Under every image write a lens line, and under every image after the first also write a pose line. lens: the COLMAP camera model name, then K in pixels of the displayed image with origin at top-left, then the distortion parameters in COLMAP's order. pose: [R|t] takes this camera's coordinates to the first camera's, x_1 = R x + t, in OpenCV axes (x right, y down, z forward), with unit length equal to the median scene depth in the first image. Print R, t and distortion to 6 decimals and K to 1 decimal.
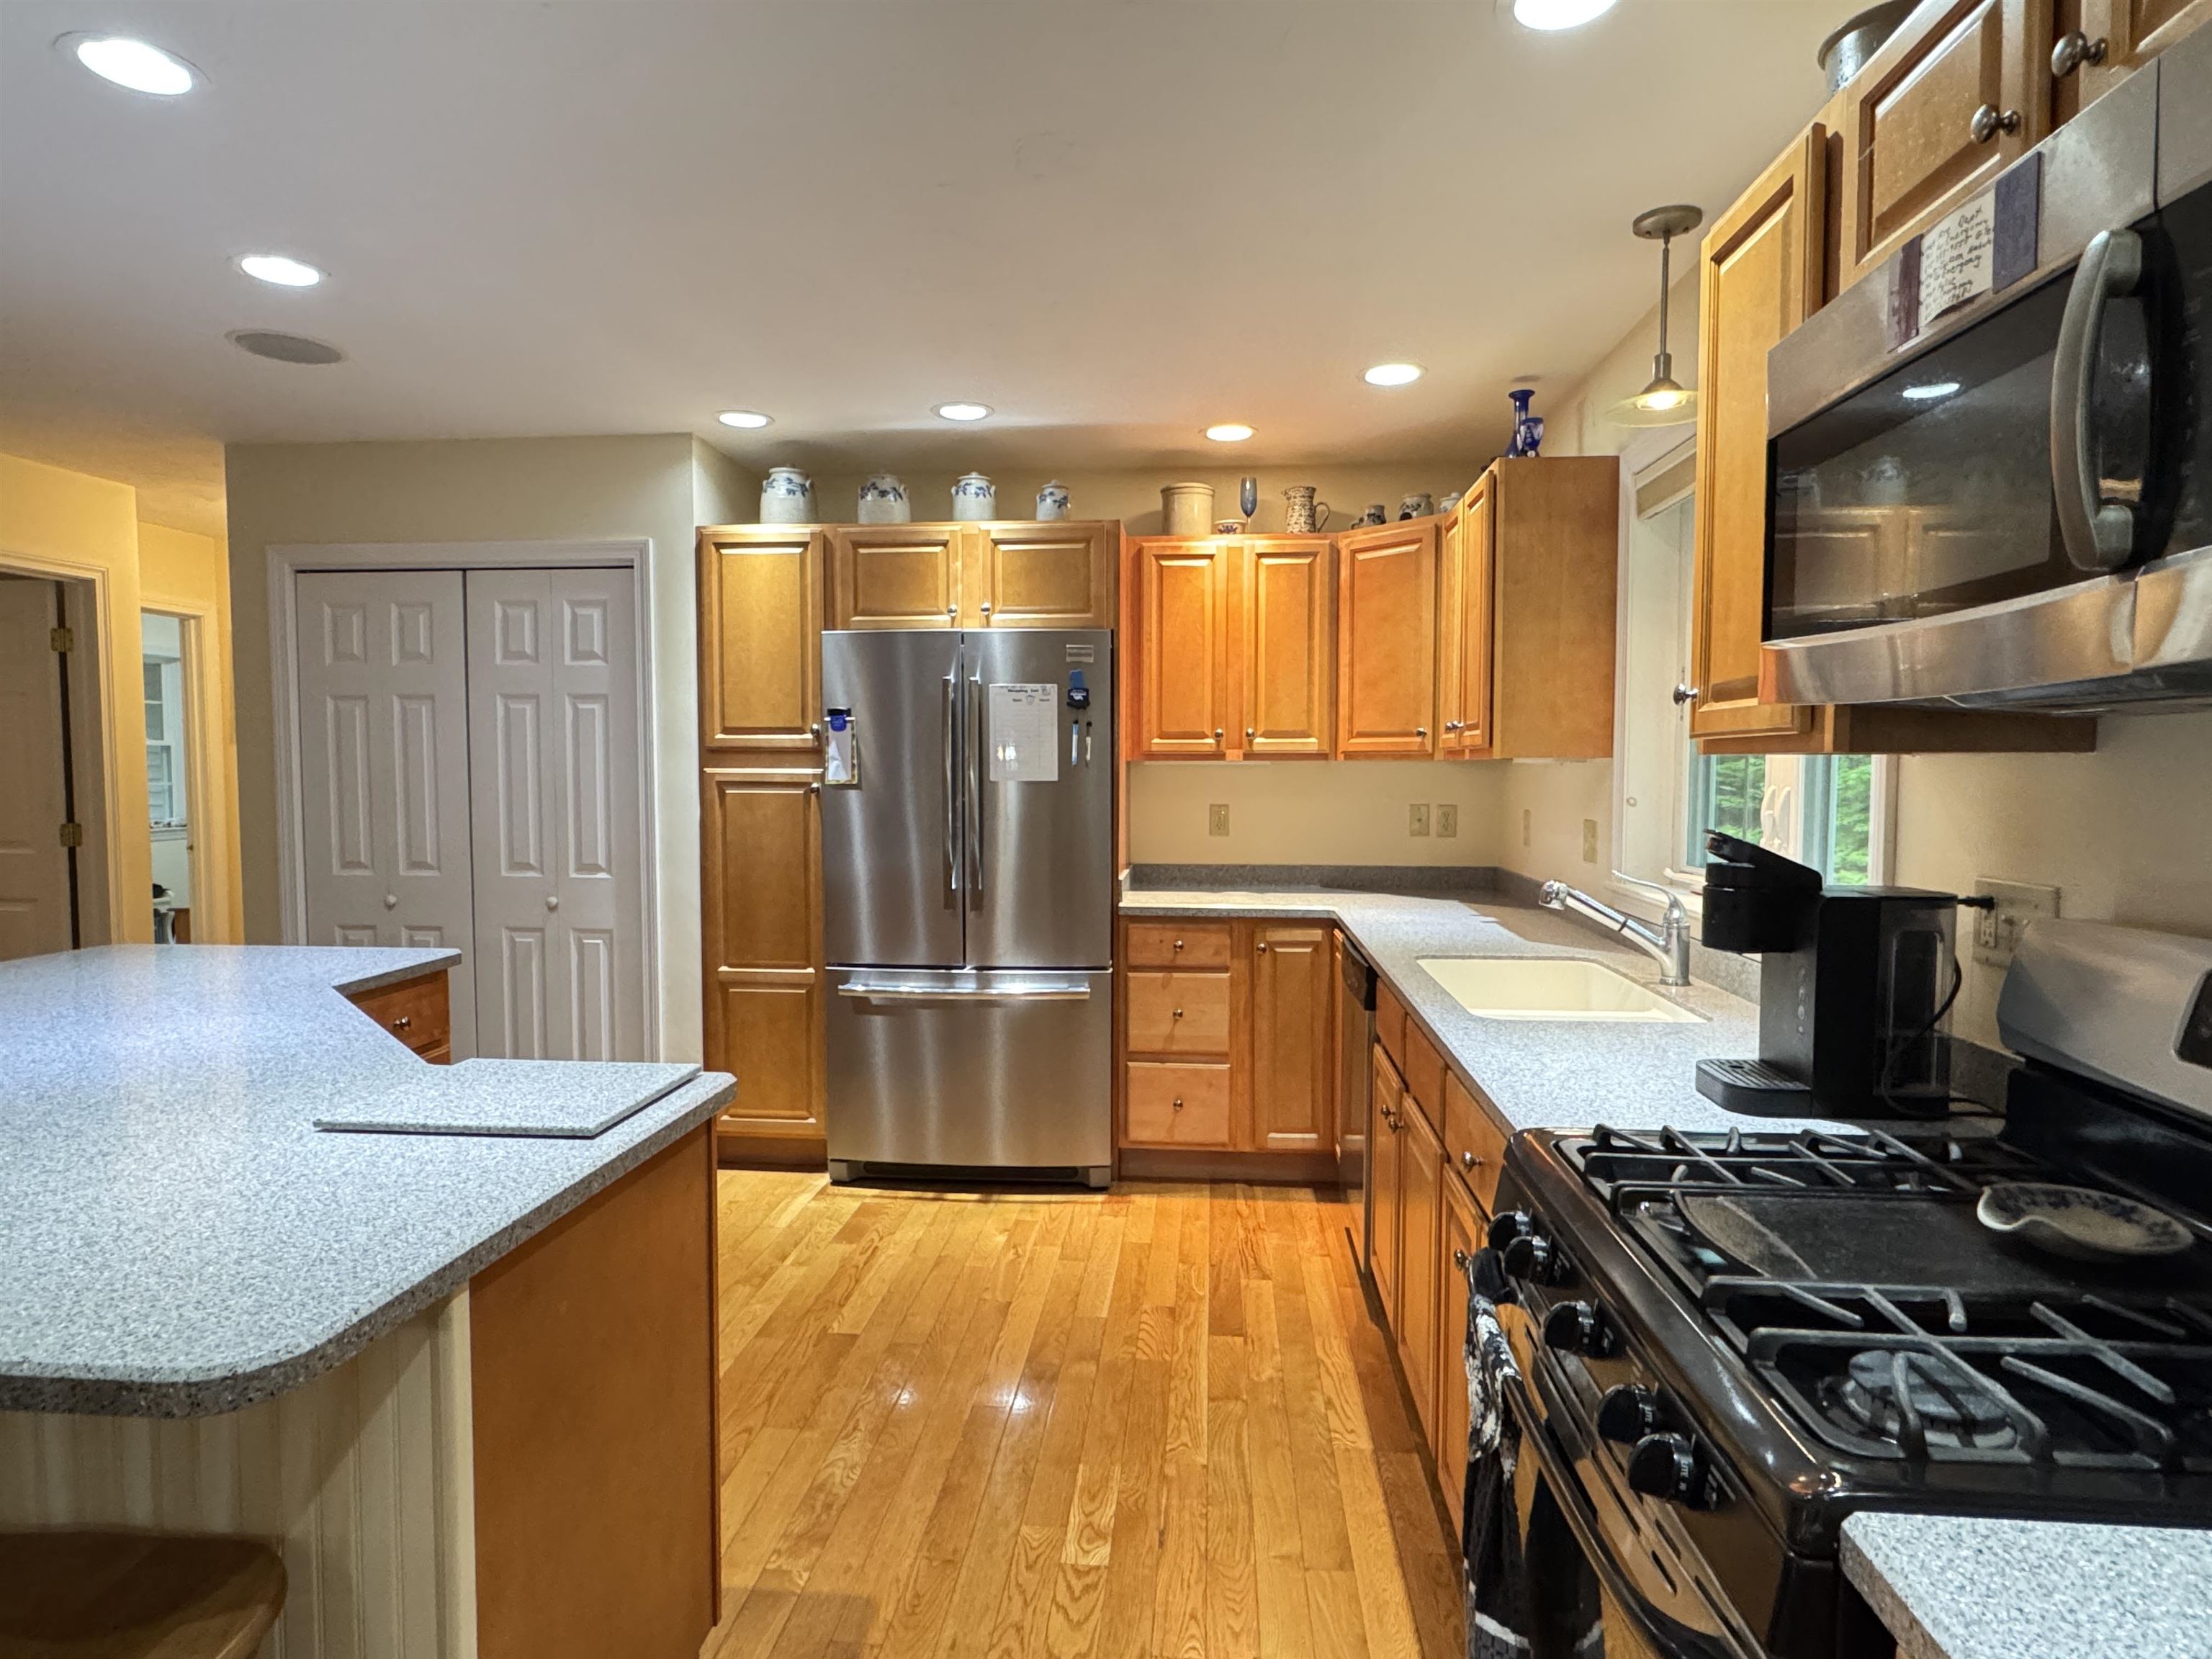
lens RADIAL K [[1238.3, 0, 1098.0], [0, 1238.3, 836.9], [0, 0, 1]] dist [-0.007089, 0.004080]
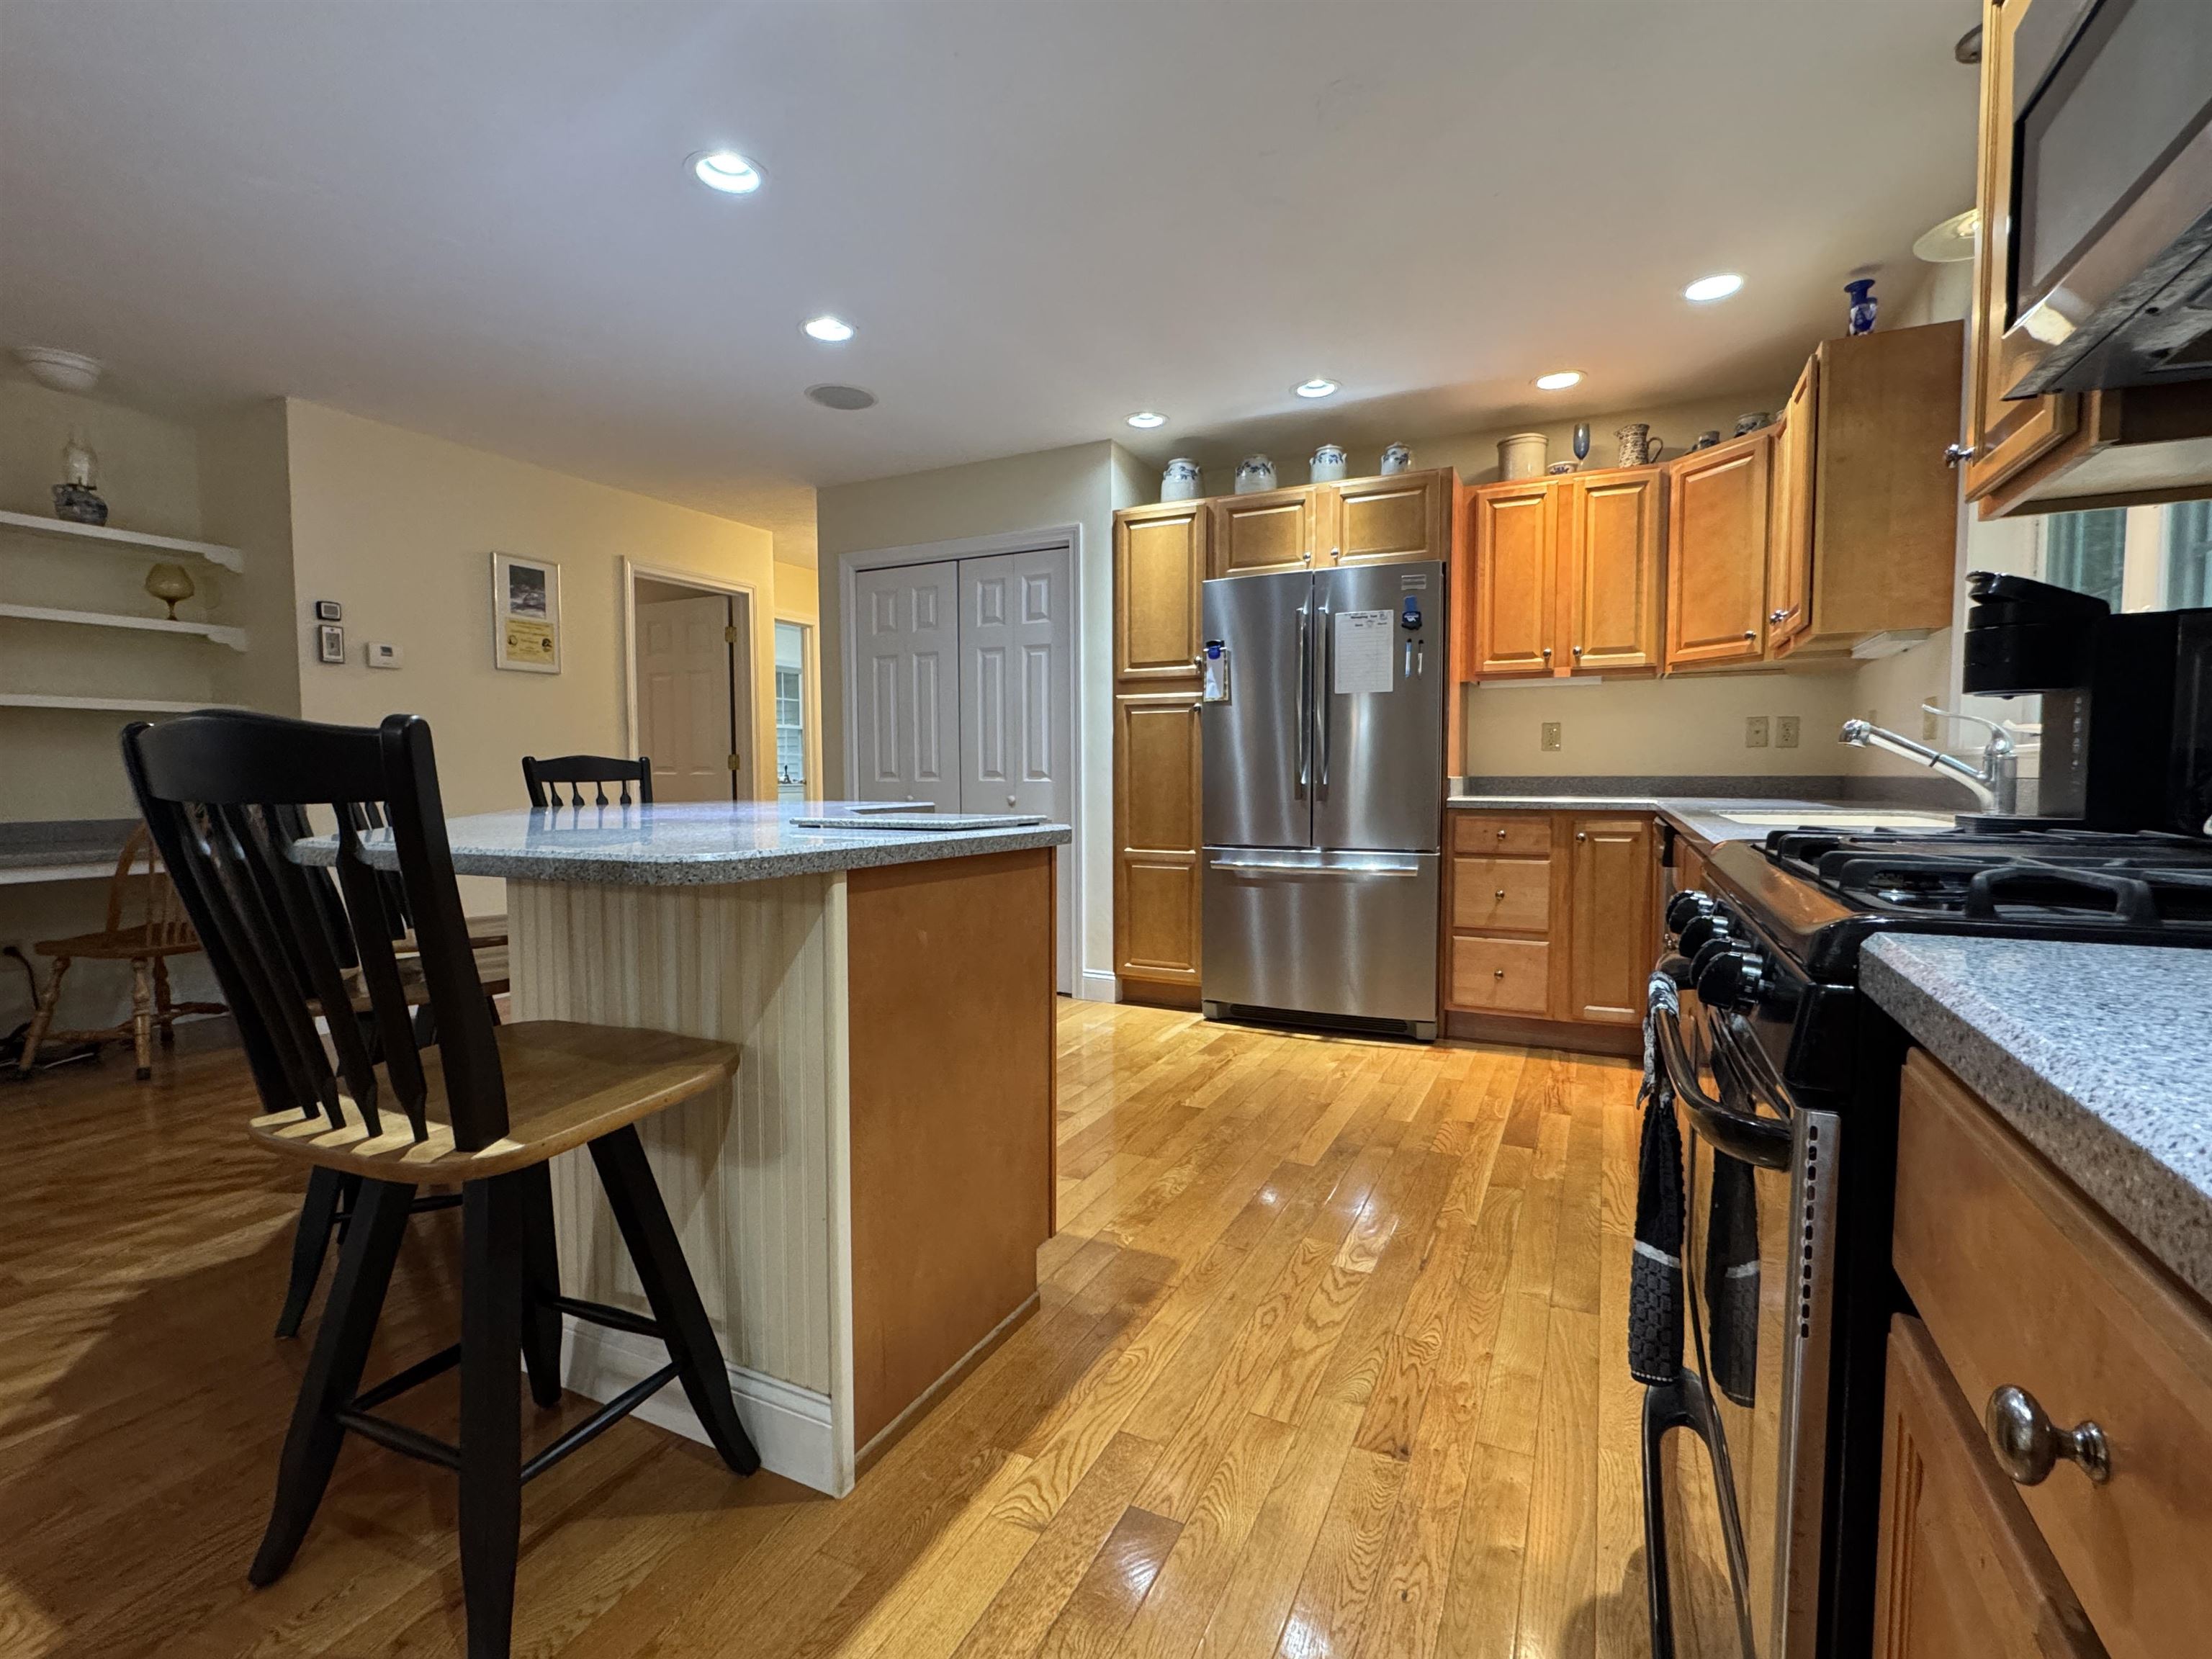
lens RADIAL K [[1008.7, 0, 1106.0], [0, 1008.7, 832.1], [0, 0, 1]] dist [-0.003909, 0.000300]
pose [[0.932987, 0.016700, -0.359523, 0.058855], [-0.016322, 0.999858, 0.004089, 0.087043], [0.359541, 0.002053, 0.933127, 0.000855]]
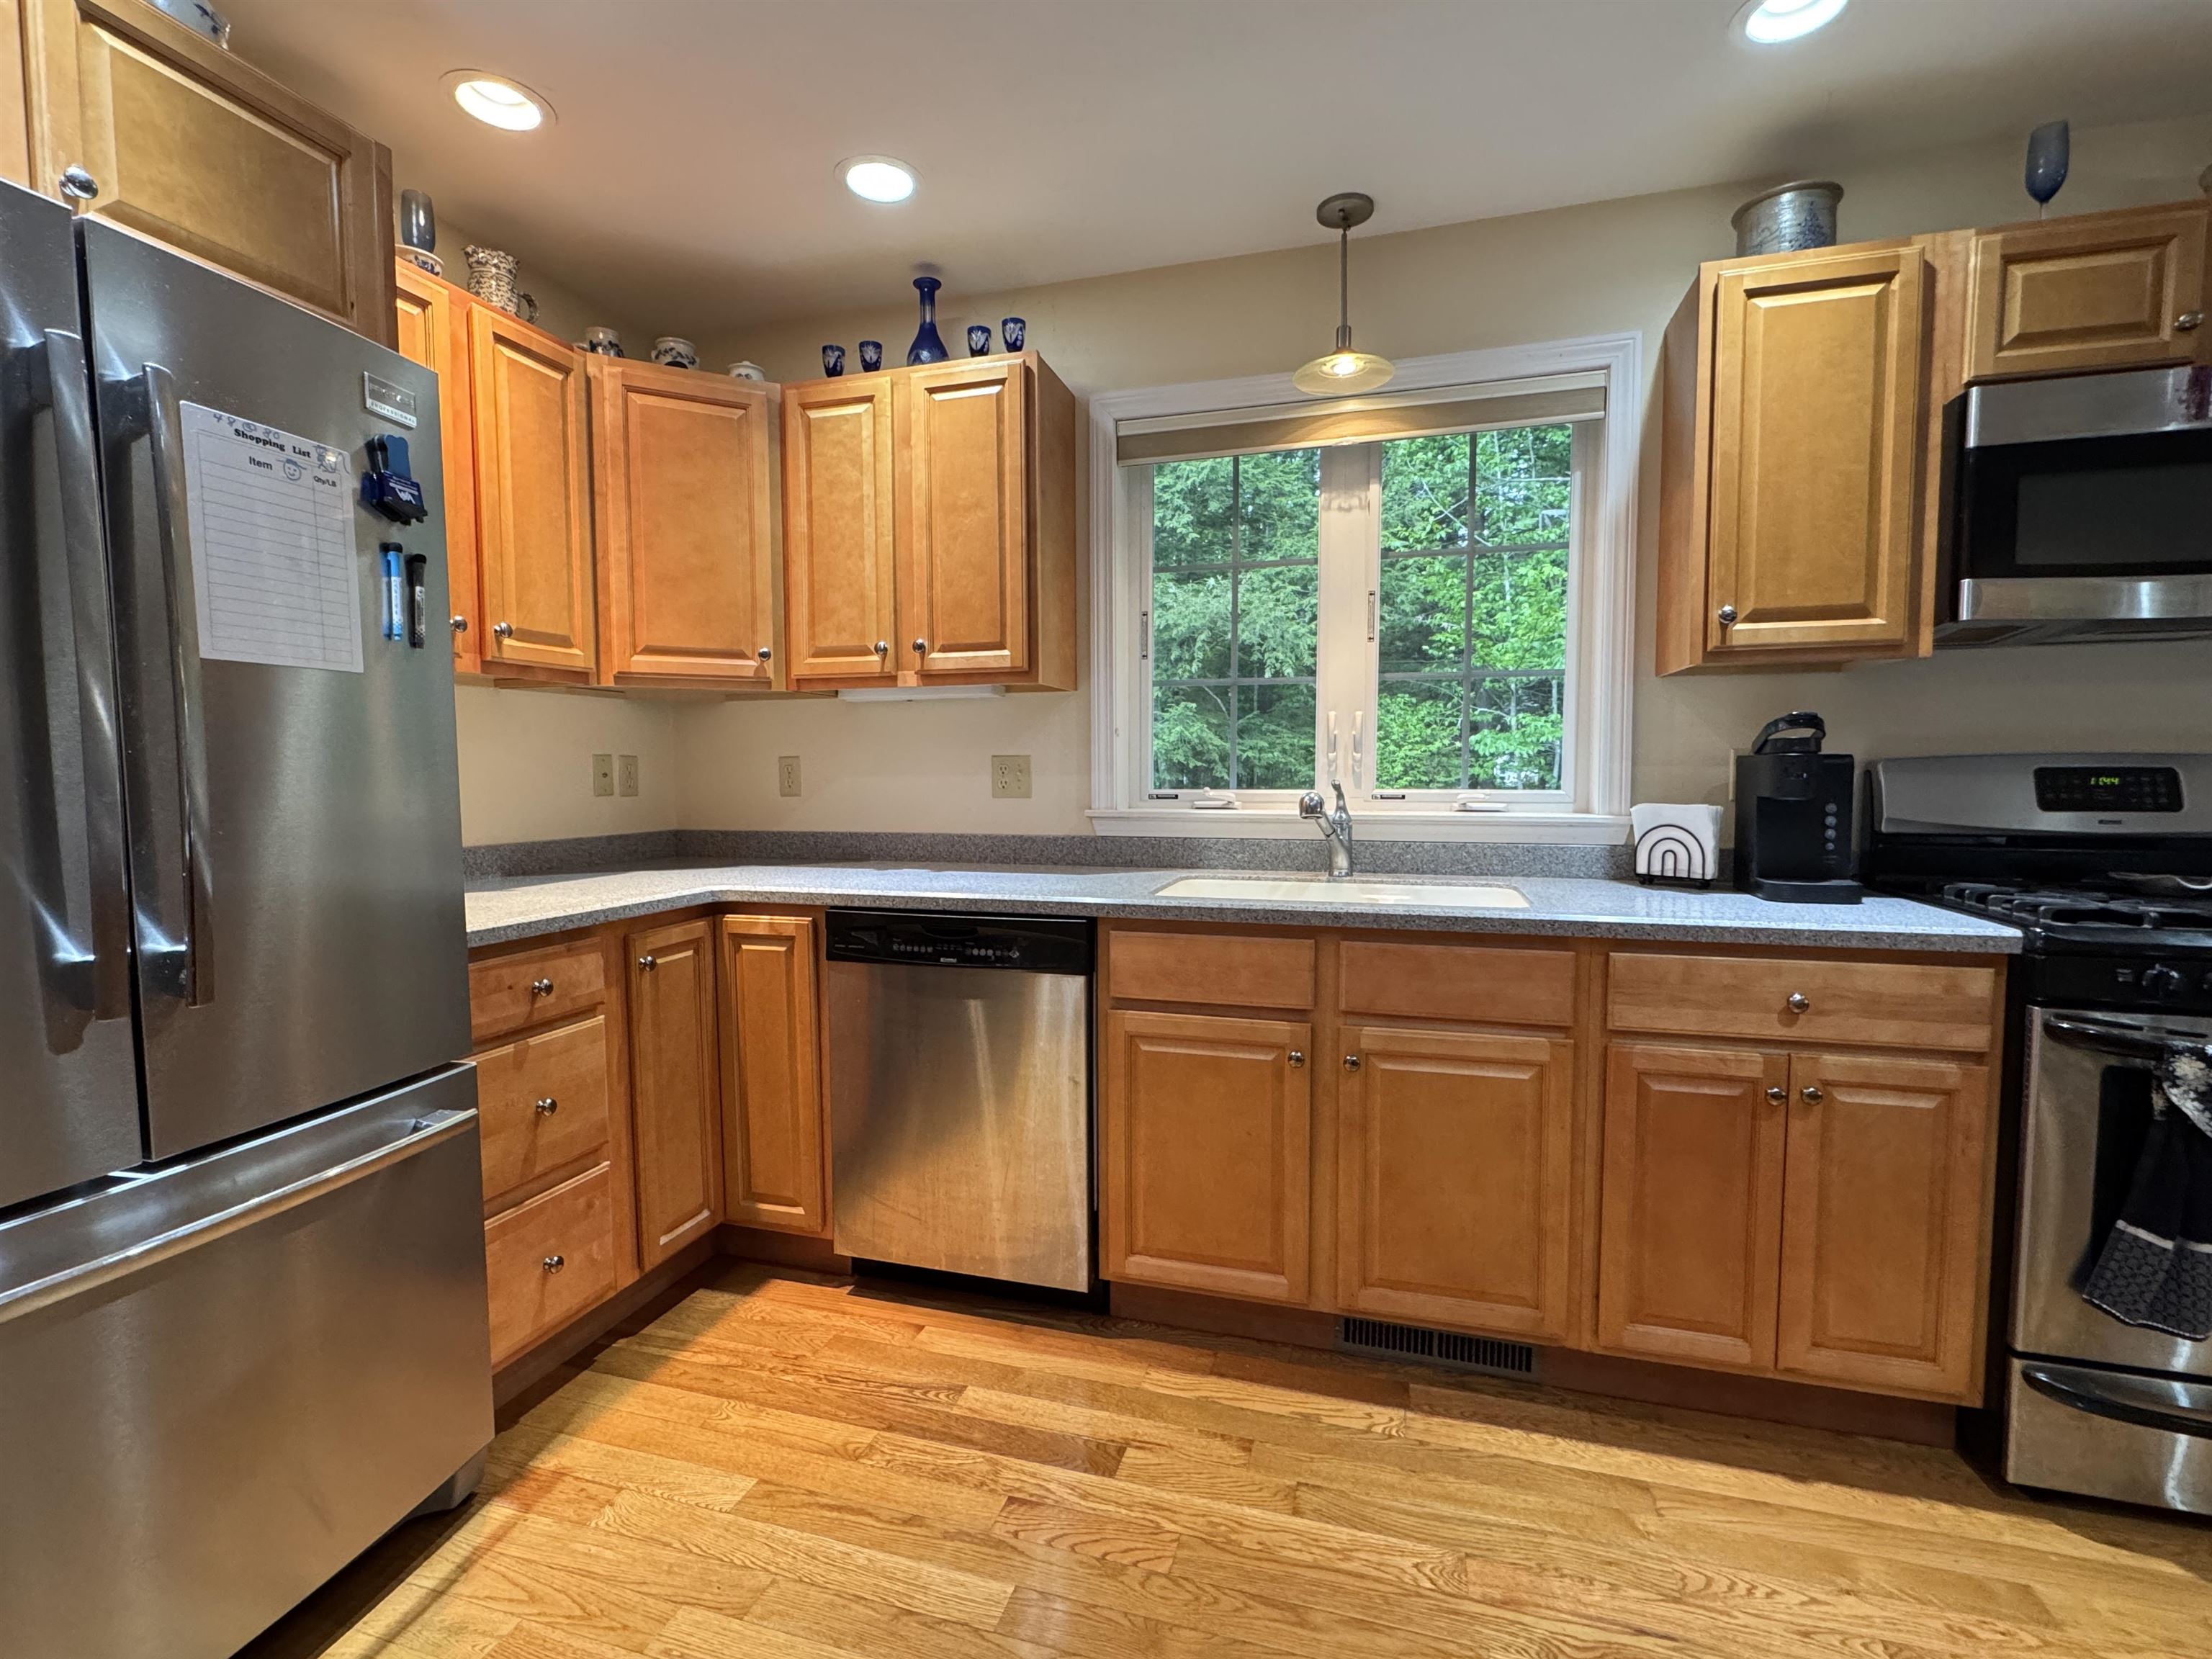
lens RADIAL K [[1008.7, 0, 1106.0], [0, 1008.7, 832.1], [0, 0, 1]] dist [-0.003909, 0.000300]
pose [[0.198005, -0.062997, 0.978175, -0.327424], [0.061595, 0.996760, 0.051725, 0.009296], [-0.978264, 0.050009, 0.201244, 0.648003]]
